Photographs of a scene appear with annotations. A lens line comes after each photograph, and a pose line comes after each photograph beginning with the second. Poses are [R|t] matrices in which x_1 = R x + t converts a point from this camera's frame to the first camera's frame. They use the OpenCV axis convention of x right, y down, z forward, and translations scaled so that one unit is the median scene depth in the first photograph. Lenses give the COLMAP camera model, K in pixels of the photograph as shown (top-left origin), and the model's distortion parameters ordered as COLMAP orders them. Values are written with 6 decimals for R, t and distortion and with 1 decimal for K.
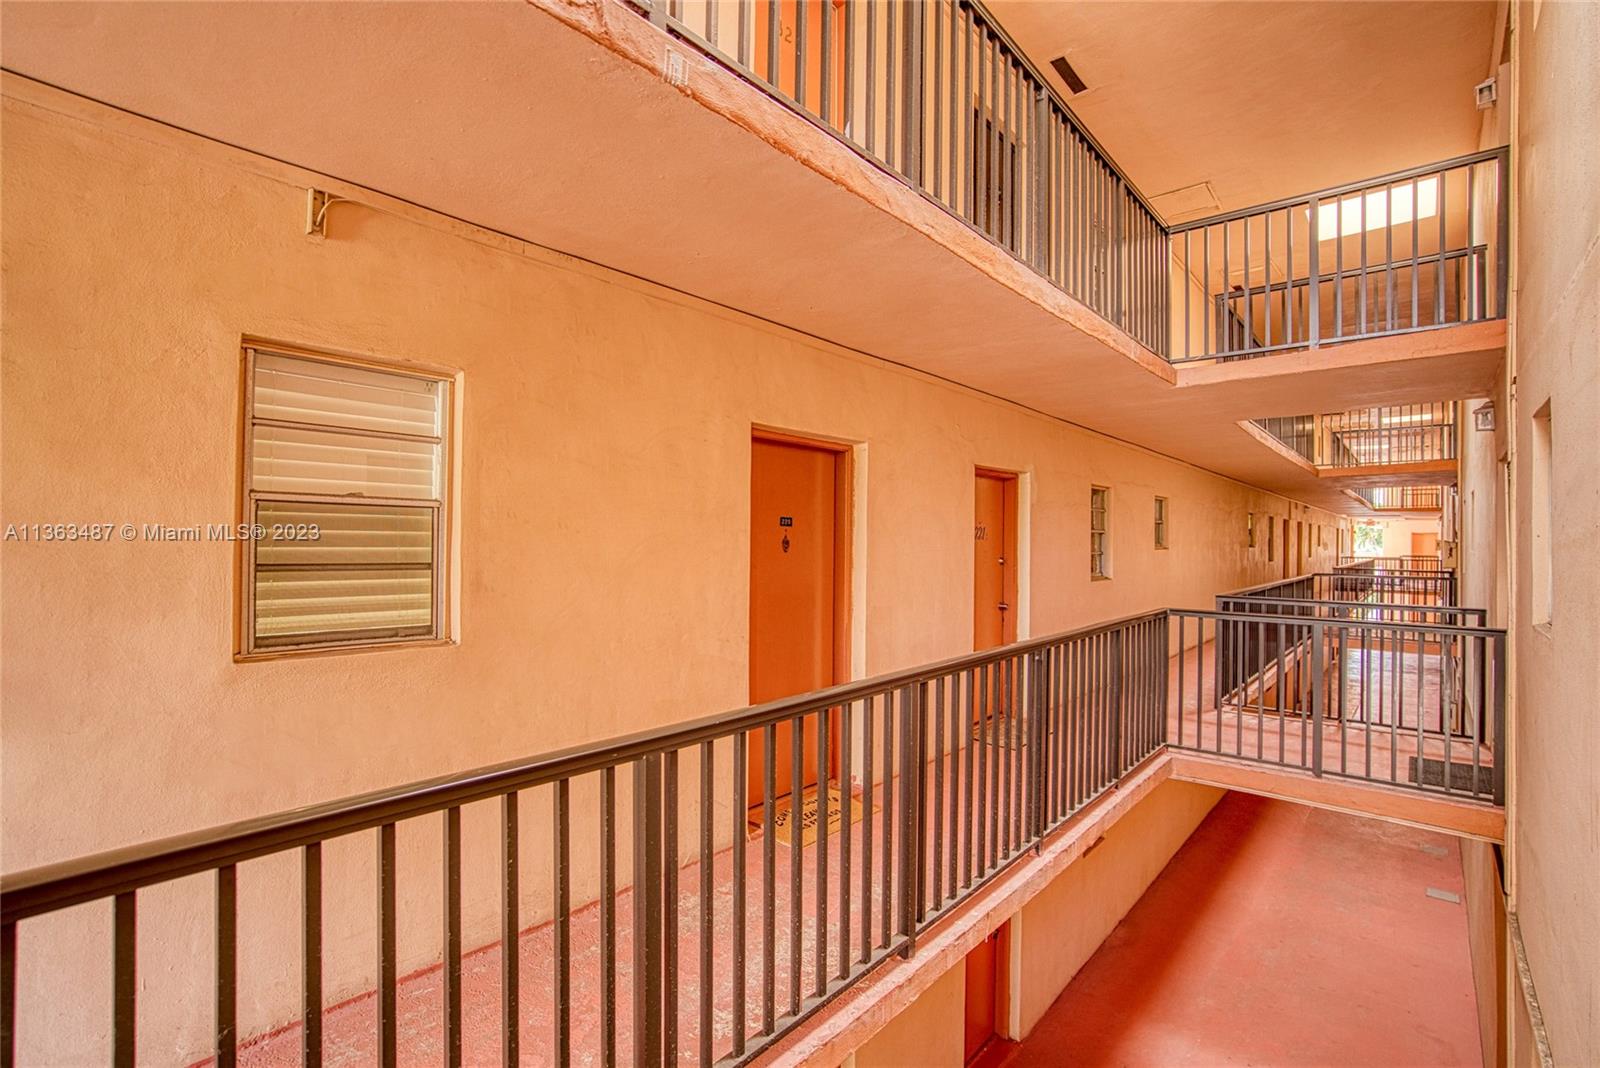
lens RADIAL K [[746.5, 0, 719.7], [0, 746.5, 536.5], [0, 0, 1]] dist [-0.059712, 0.024742]
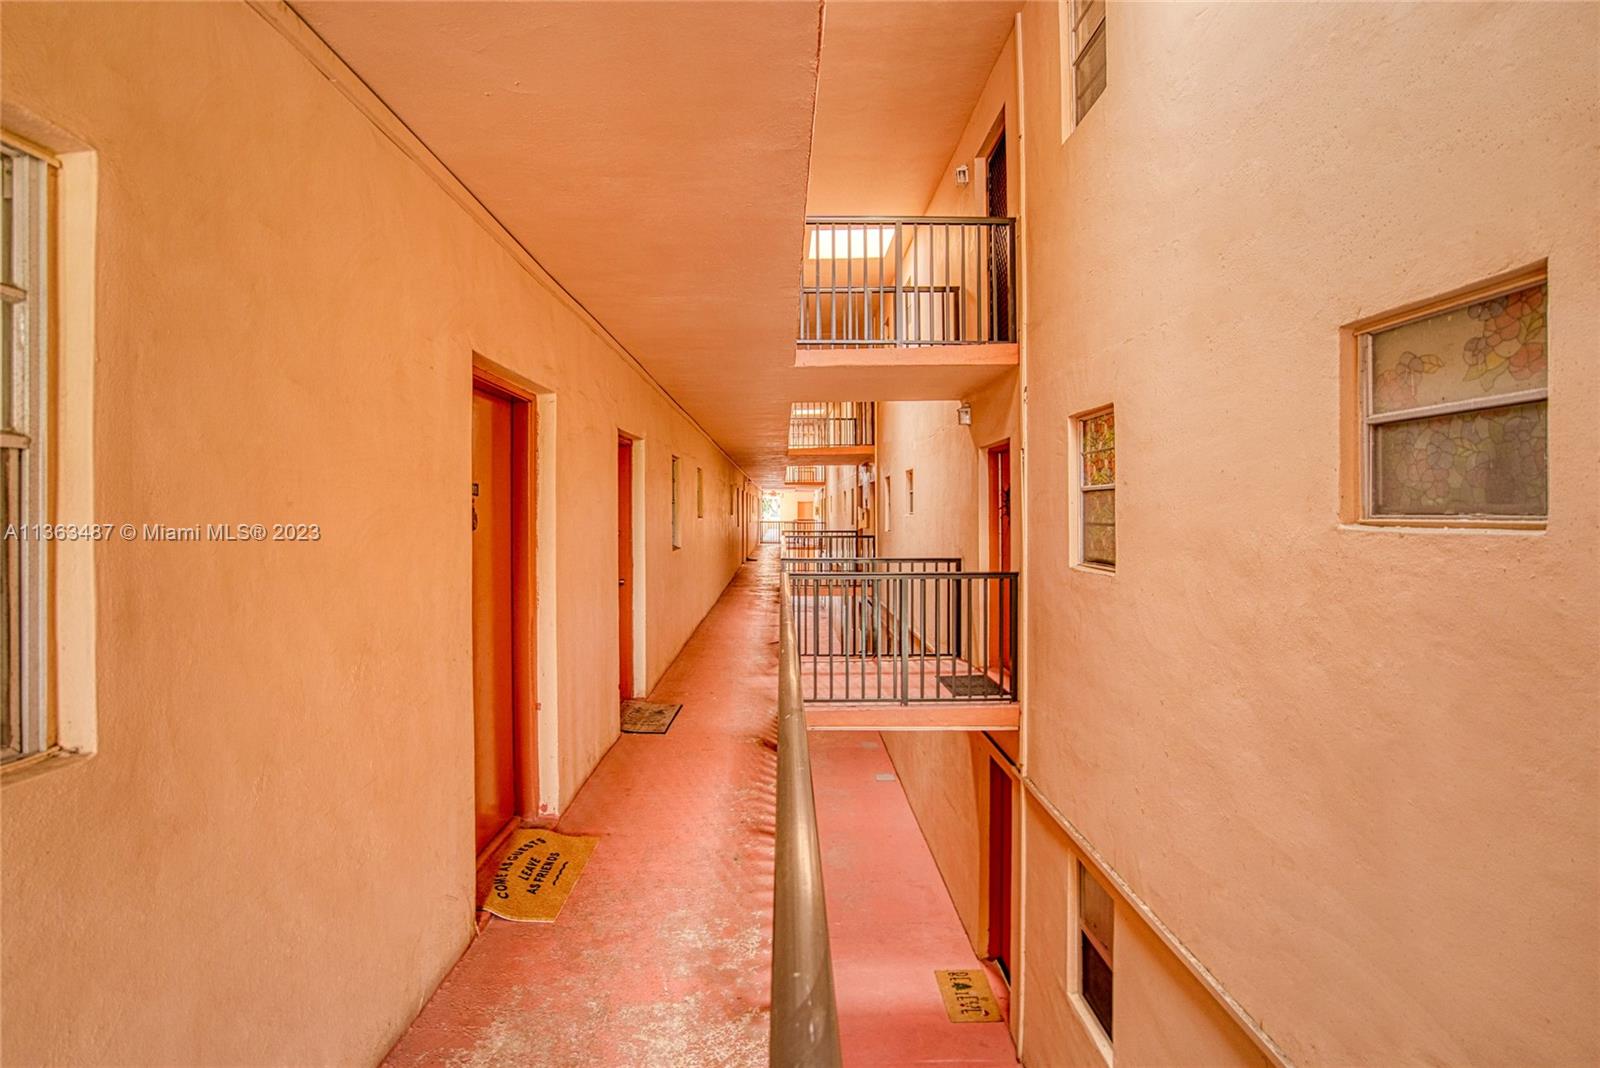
lens RADIAL K [[777.9, 0, 733.2], [0, 777.9, 509.1], [0, 0, 1]] dist [-0.049100, 0.026172]
pose [[0.726017, -0.010276, 0.687600, -0.245020], [0.009027, 0.999945, 0.005413, -0.002010], [-0.687618, 0.002277, 0.726069, 0.251060]]
